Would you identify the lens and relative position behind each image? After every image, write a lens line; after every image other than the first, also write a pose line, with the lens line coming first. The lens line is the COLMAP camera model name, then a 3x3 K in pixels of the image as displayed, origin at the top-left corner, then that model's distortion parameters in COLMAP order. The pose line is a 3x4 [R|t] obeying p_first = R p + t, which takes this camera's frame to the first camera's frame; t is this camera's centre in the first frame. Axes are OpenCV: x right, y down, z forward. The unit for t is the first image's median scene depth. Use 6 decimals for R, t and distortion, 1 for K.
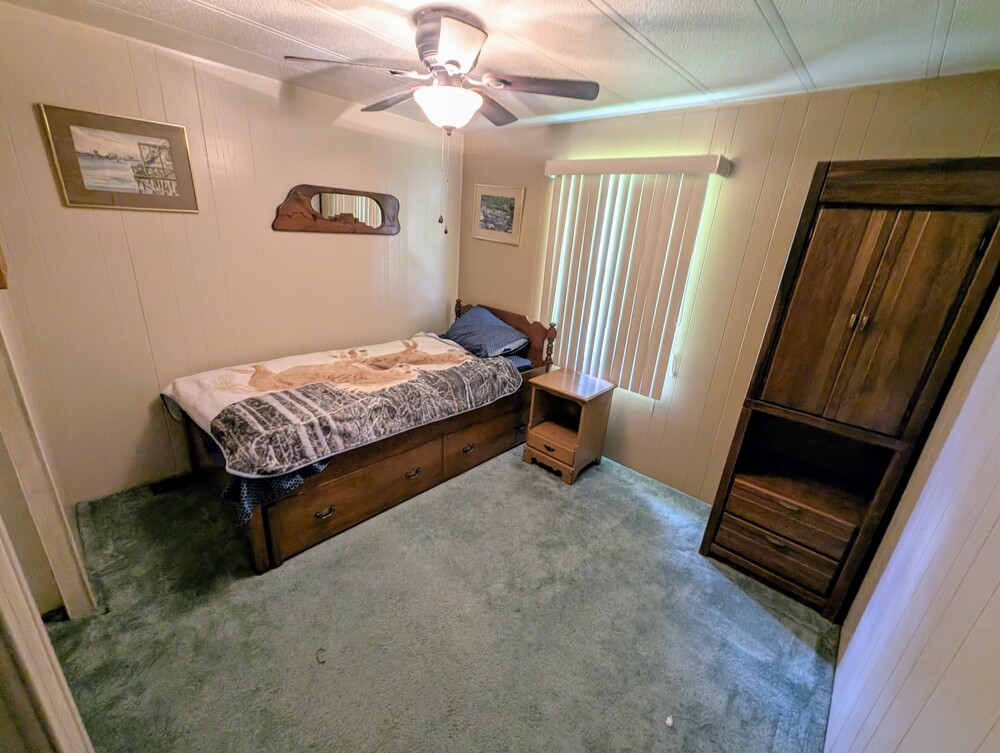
lens RADIAL K [[411.9, 0, 499.6], [0, 411.9, 378.8], [0, 0, 1]] dist [0.005283, -0.002516]
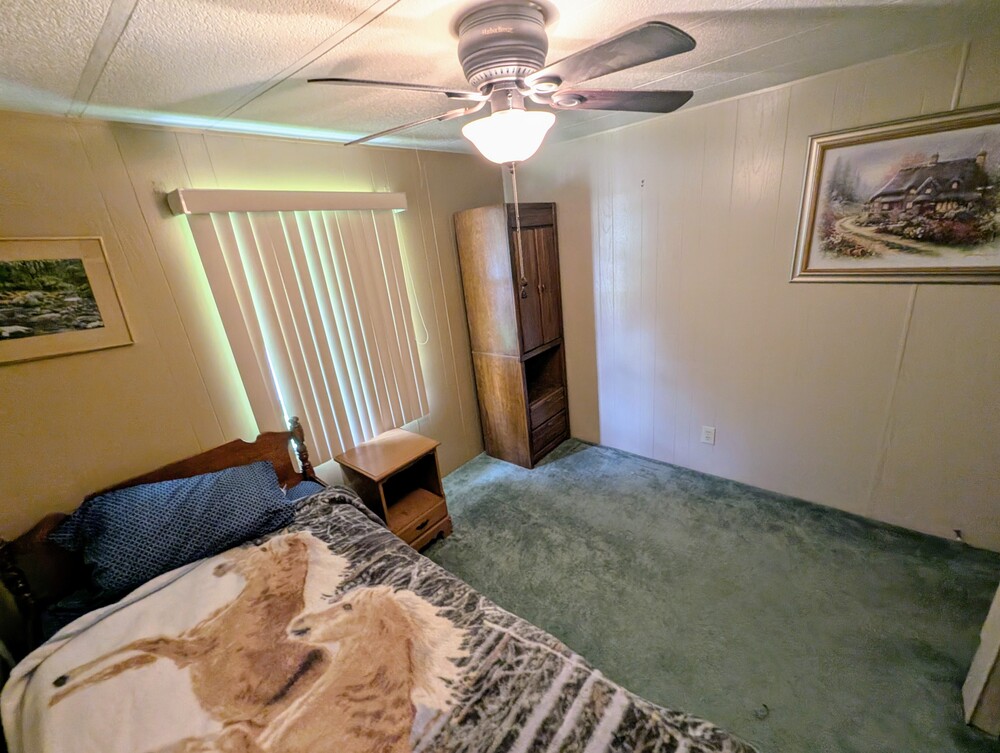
lens RADIAL K [[411.9, 0, 502.1], [0, 411.9, 376.2], [0, 0, 1]] dist [0.005283, -0.002516]
pose [[-0.046873, -0.394919, 0.917520, -0.649186], [0.429502, 0.821318, 0.375454, -0.394589], [-0.901849, 0.411675, 0.131121, 0.729319]]
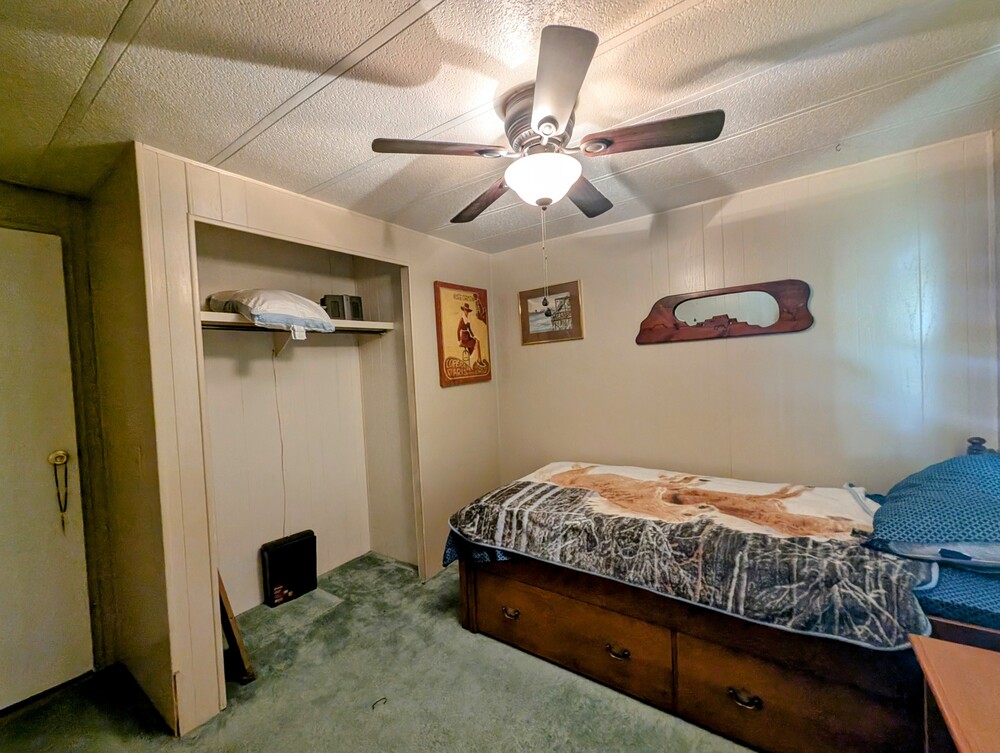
lens RADIAL K [[411.9, 0, 500.1], [0, 411.9, 375.4], [0, 0, 1]] dist [0.005283, -0.002516]
pose [[0.127111, -0.050264, -0.990614, 0.491416], [-0.277931, 0.956902, -0.084216, -0.105513], [0.952154, 0.286027, 0.107663, 0.623428]]
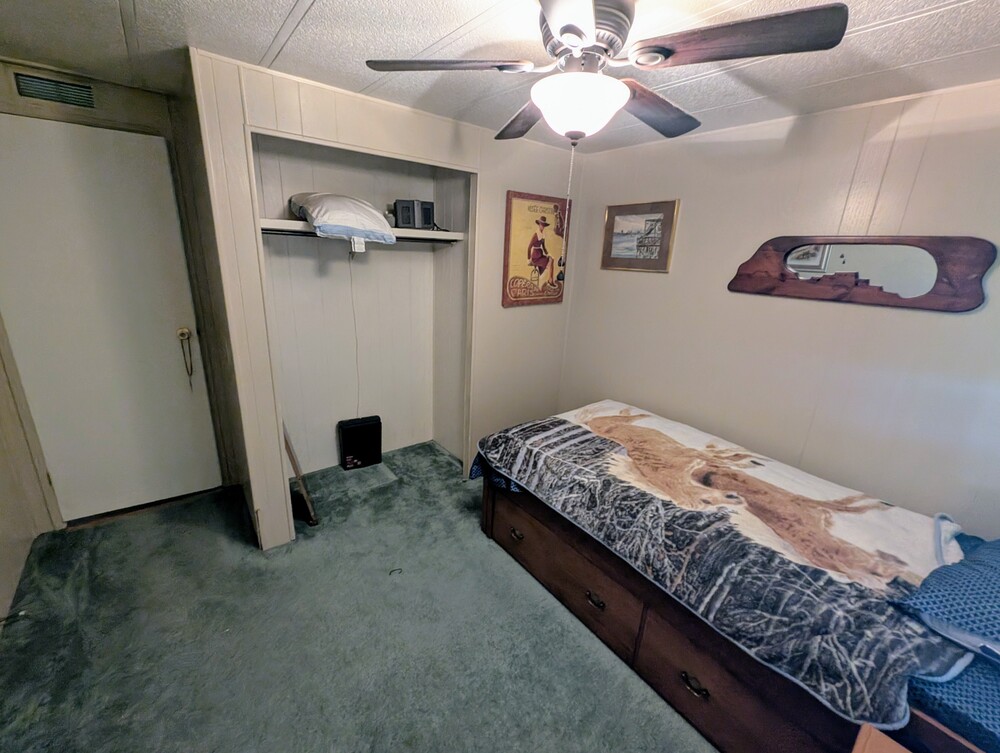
lens RADIAL K [[411.9, 0, 499.5], [0, 411.9, 376.2], [0, 0, 1]] dist [0.005283, -0.002516]
pose [[-0.159771, 0.215061, -0.963443, 0.455525], [-0.392952, 0.881466, 0.261927, -0.258032], [0.905573, 0.420435, -0.056324, 0.741538]]
